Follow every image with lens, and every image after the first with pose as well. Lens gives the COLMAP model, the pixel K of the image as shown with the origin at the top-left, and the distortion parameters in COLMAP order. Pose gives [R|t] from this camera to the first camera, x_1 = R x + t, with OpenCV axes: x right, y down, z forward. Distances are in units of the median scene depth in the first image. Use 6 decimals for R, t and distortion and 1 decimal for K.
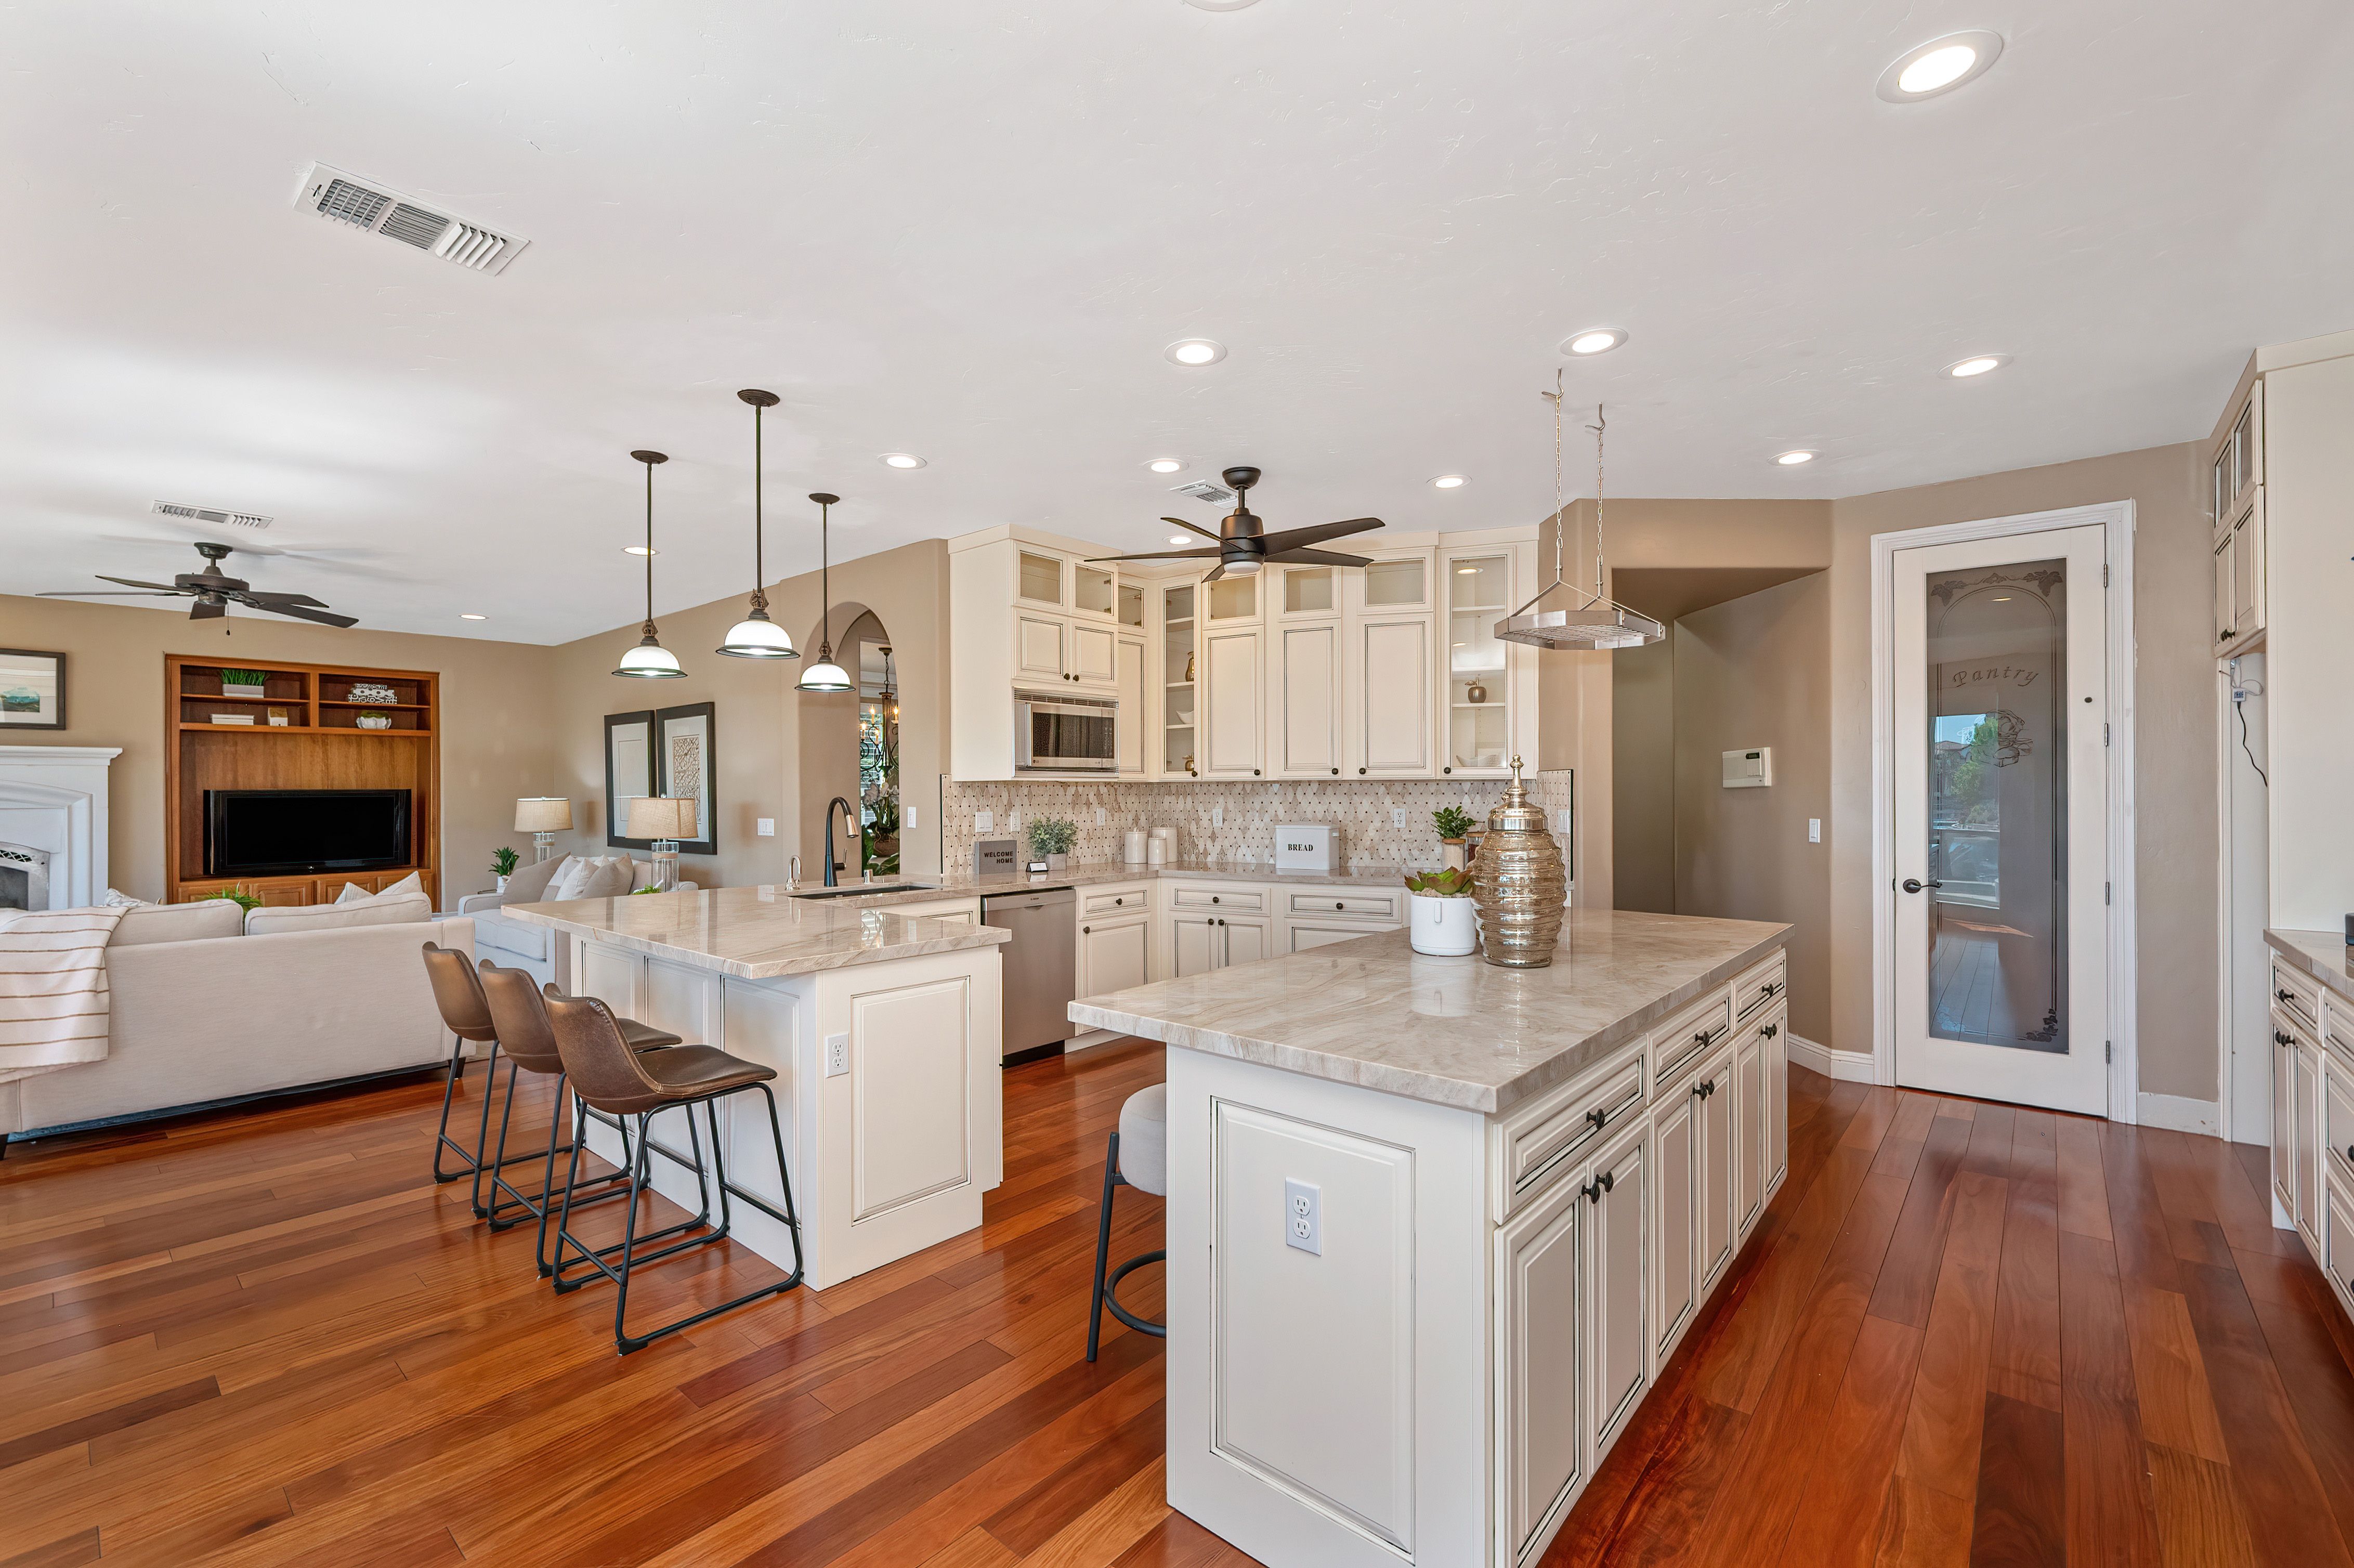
lens RADIAL K [[1000.5, 0, 1178.6], [0, 1000.5, 784.0], [0, 0, 1]] dist [-0.002169, -0.000670]
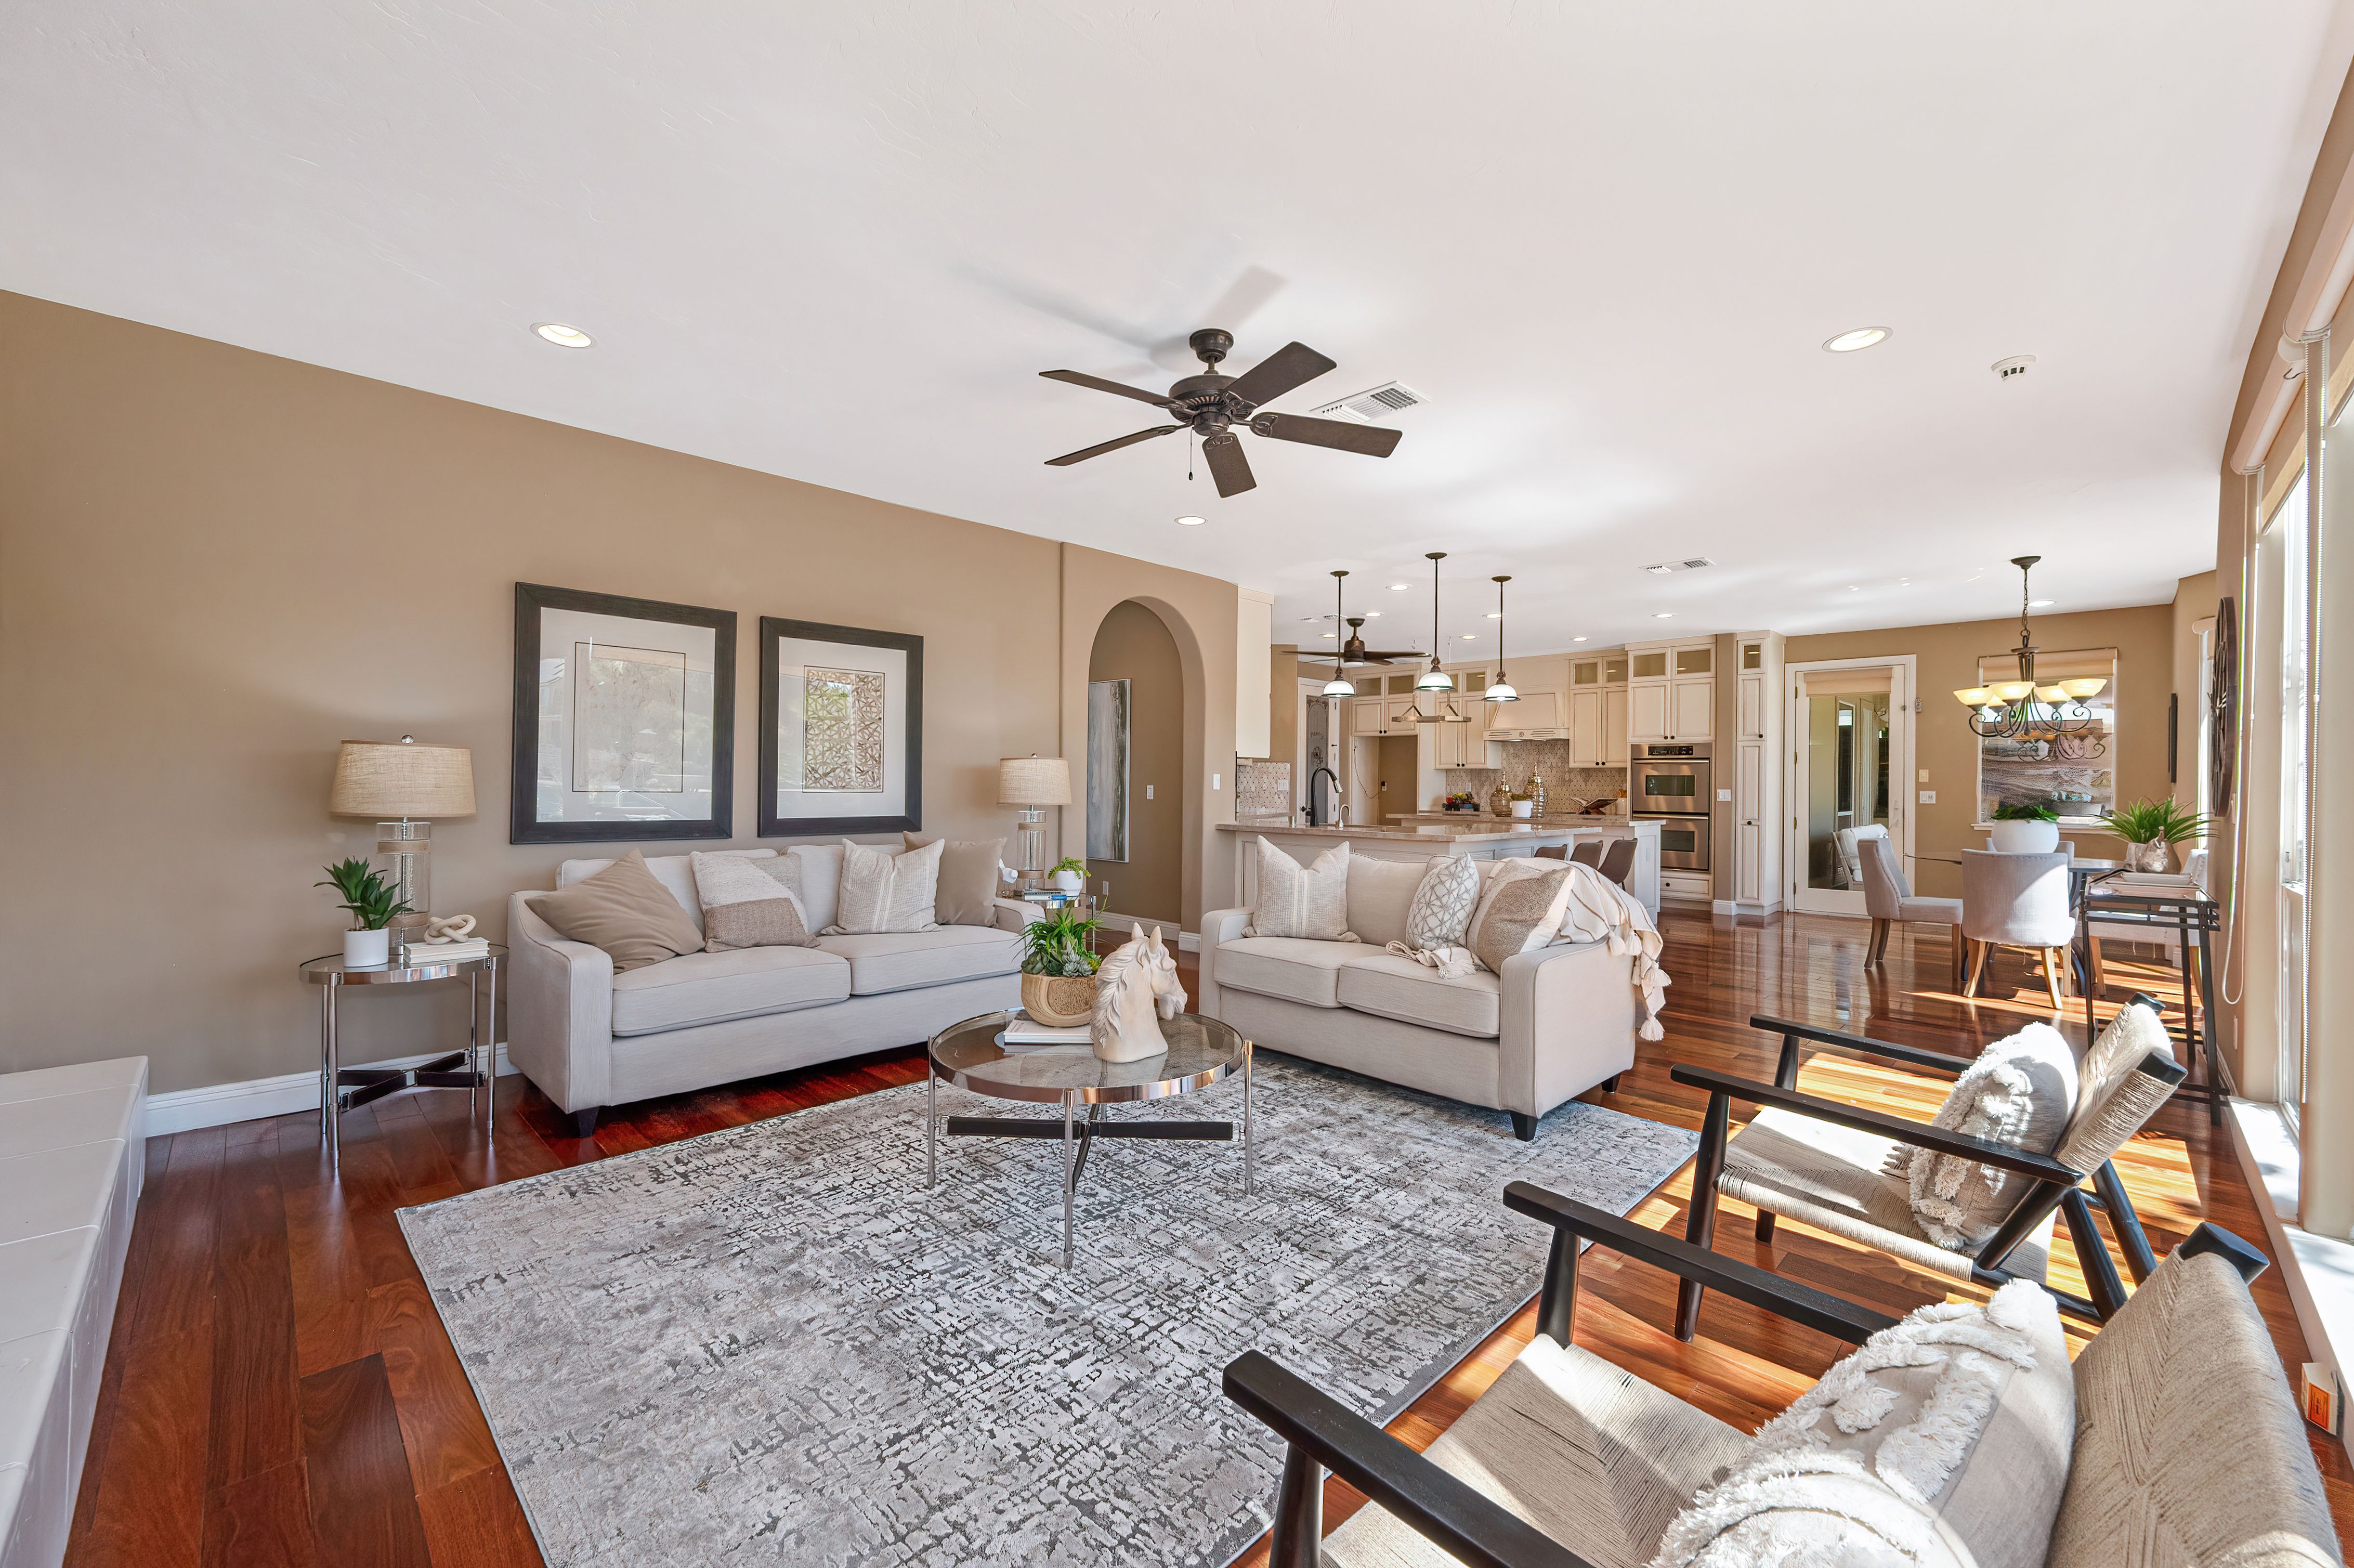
lens RADIAL K [[942.9, 0, 1179.3], [0, 942.9, 780.3], [0, 0, 1]] dist [-0.002068, -0.000105]
pose [[0.074546, 0.010737, 0.997160, -1.439612], [-0.017666, 0.999799, -0.009445, 0.041645], [-0.997061, -0.016912, 0.074721, 0.896772]]
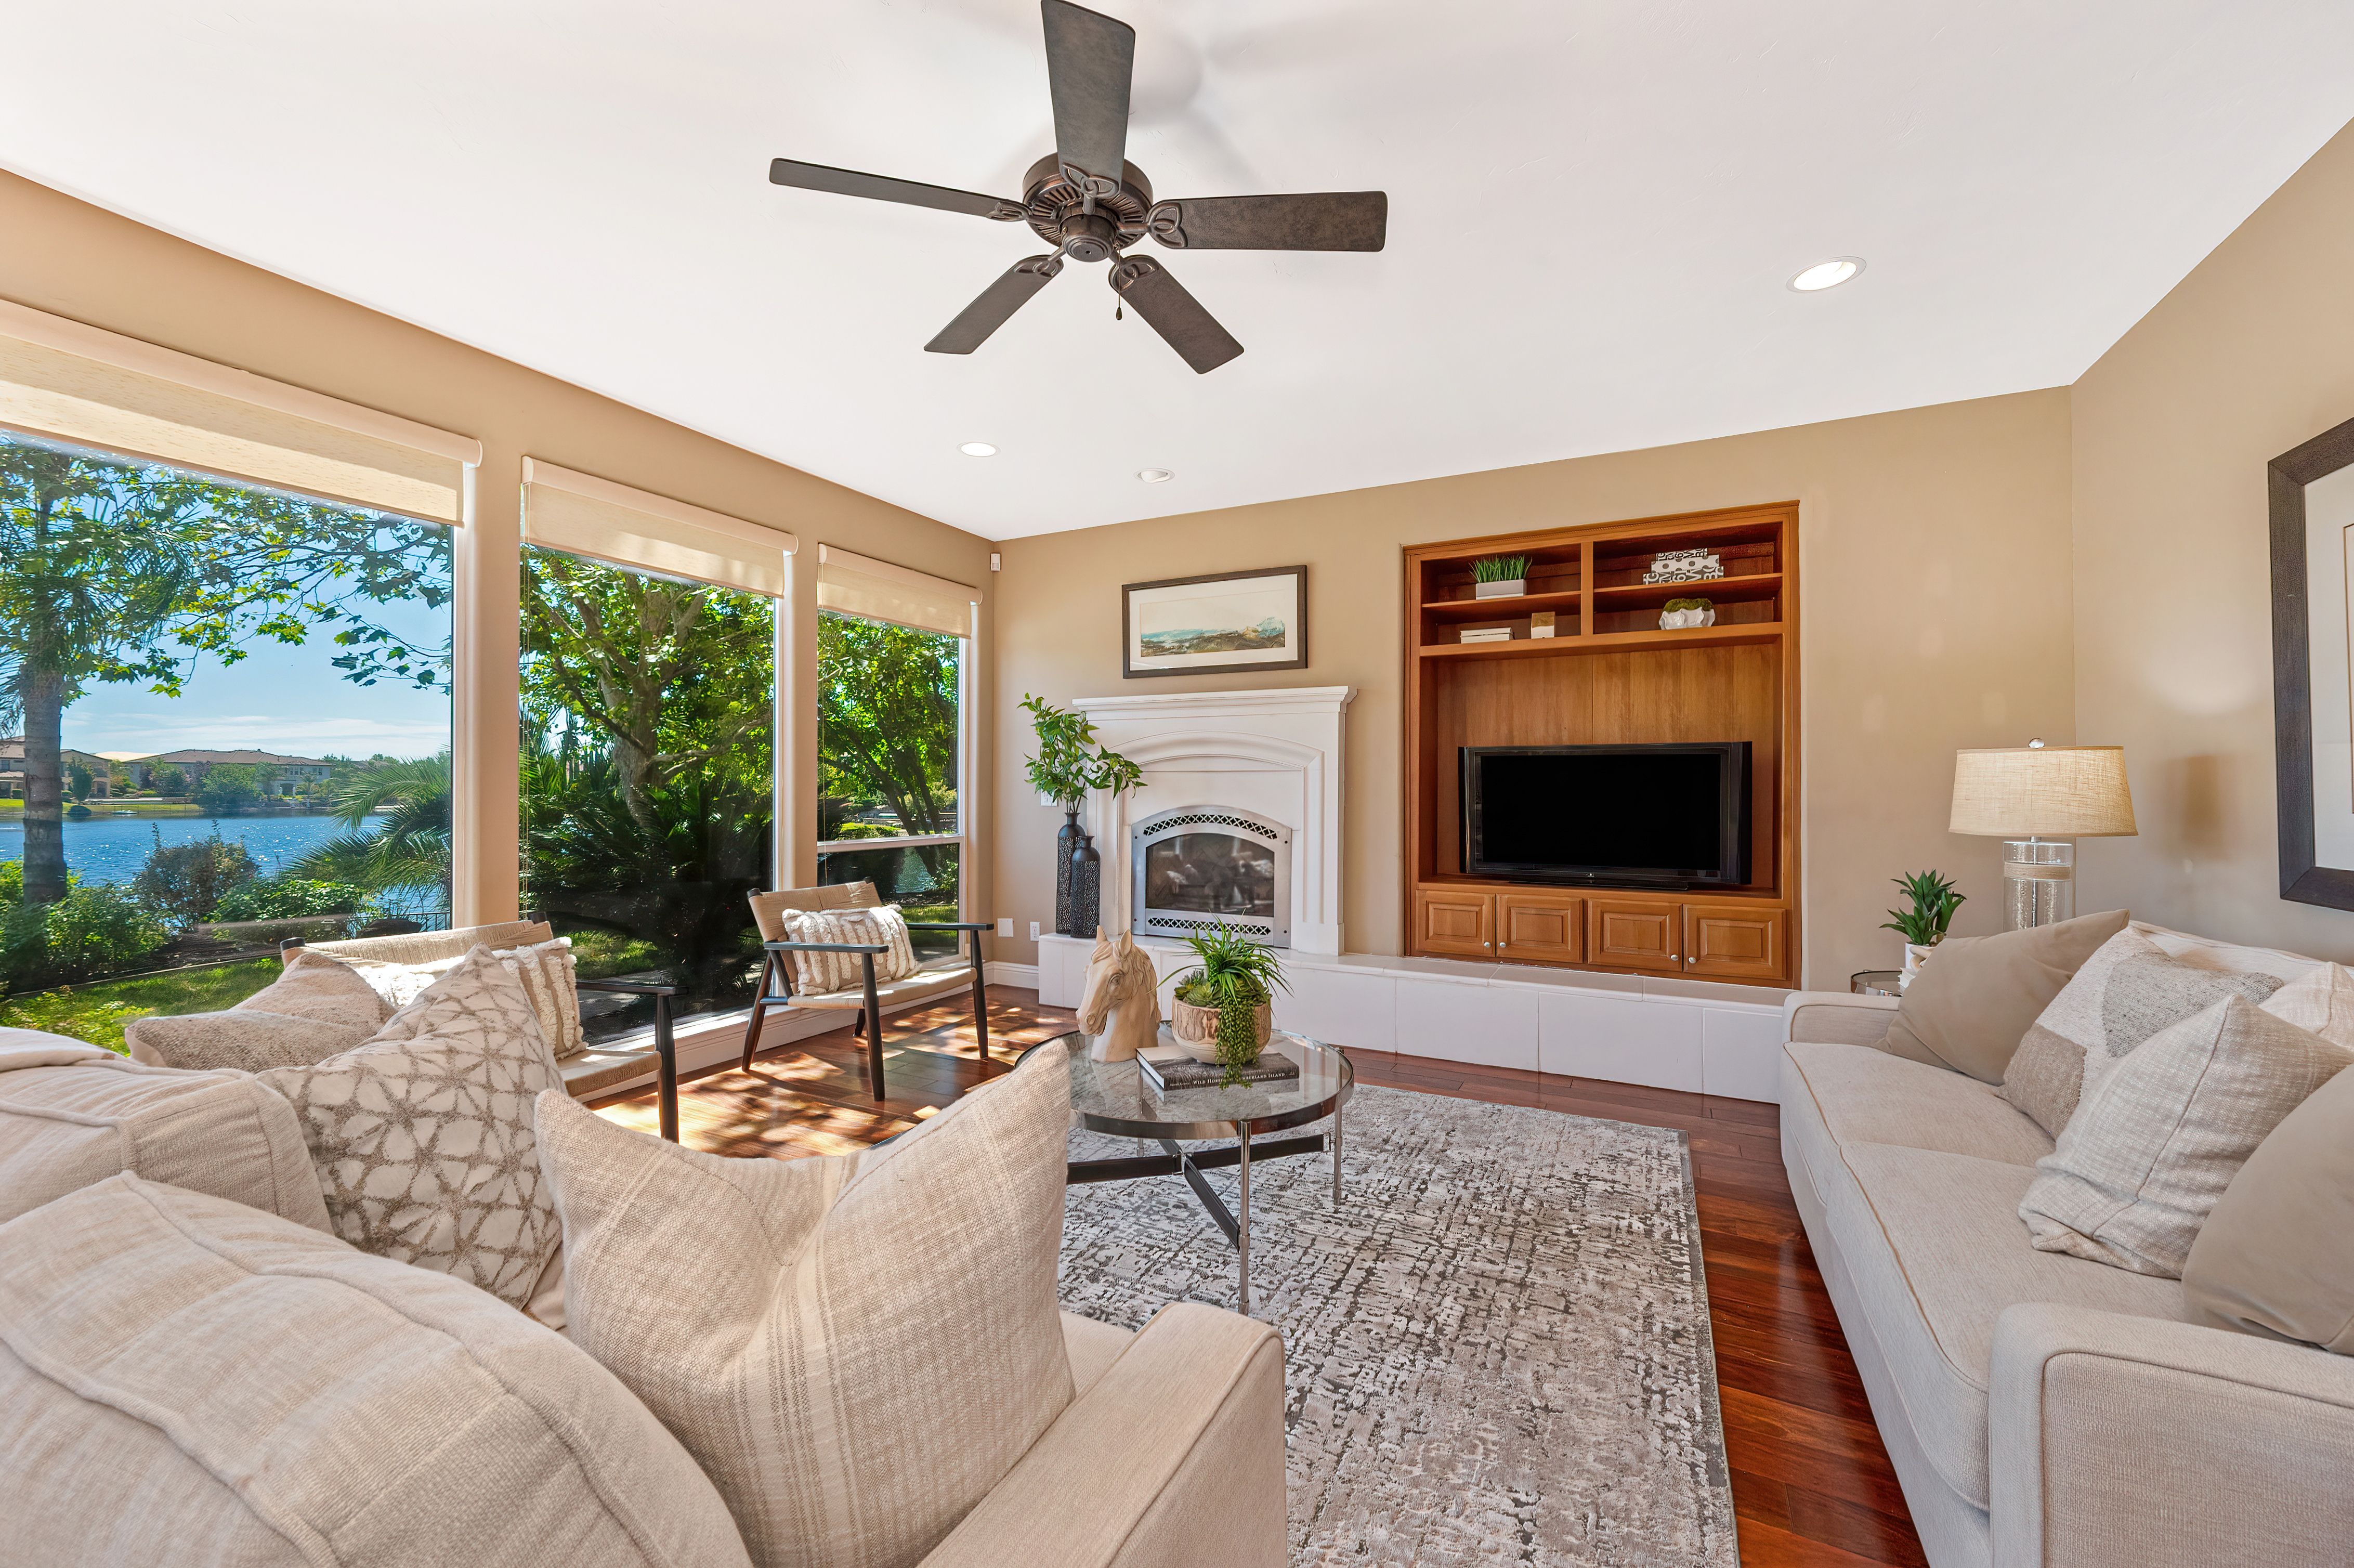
lens RADIAL K [[926.5, 0, 1175.1], [0, 926.5, 782.5], [0, 0, 1]] dist [0.000019, -0.000166]
pose [[0.233134, -0.000332, -0.972444, -0.539551], [0.003557, 0.999994, 0.000512, 0.037950], [0.972438, -0.003578, 0.233134, 0.871770]]
